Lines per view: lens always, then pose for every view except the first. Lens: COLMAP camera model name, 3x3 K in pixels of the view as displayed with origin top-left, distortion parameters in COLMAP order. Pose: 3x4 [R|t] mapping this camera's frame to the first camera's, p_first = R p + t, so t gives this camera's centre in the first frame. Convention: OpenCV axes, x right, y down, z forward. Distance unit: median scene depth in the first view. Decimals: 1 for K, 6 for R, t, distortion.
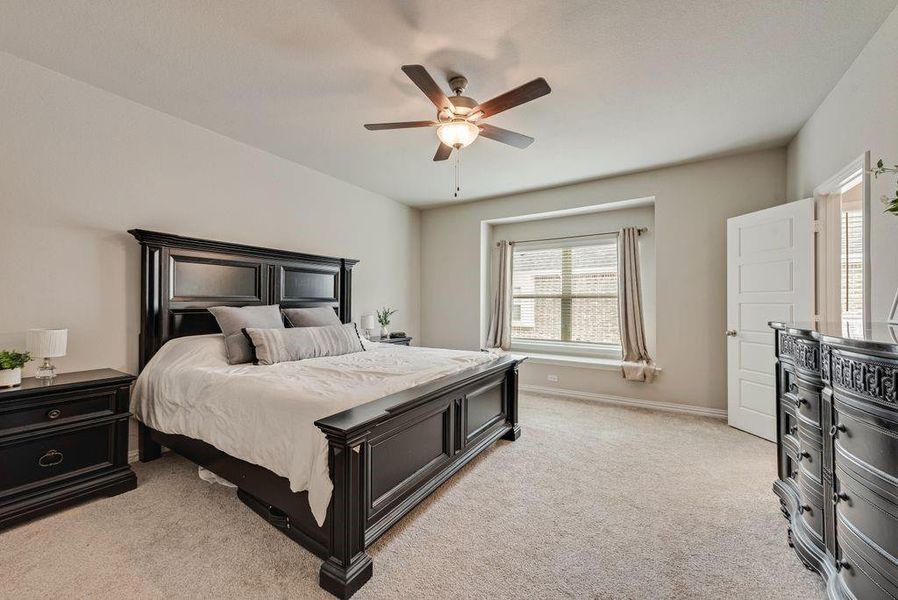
lens RADIAL K [[353.3, 0, 444.2], [0, 353.3, 304.1], [0, 0, 1]] dist [0.010988, -0.000247]
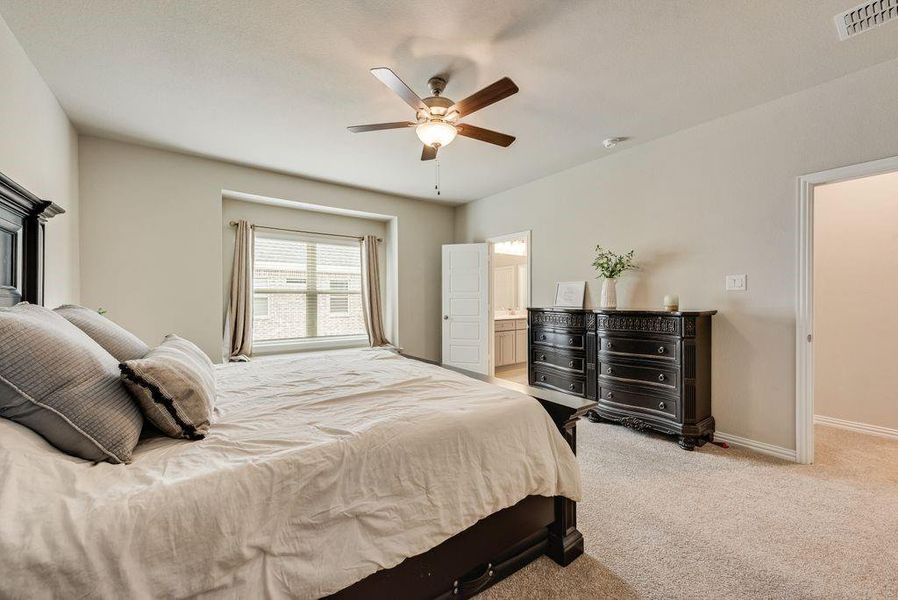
lens RADIAL K [[353.3, 0, 444.2], [0, 353.3, 304.1], [0, 0, 1]] dist [0.010988, -0.000247]
pose [[0.355012, -0.014598, 0.934748, -0.536359], [0.005280, 0.999893, 0.013610, 0.000721], [-0.934847, 0.000104, 0.355051, 0.356755]]
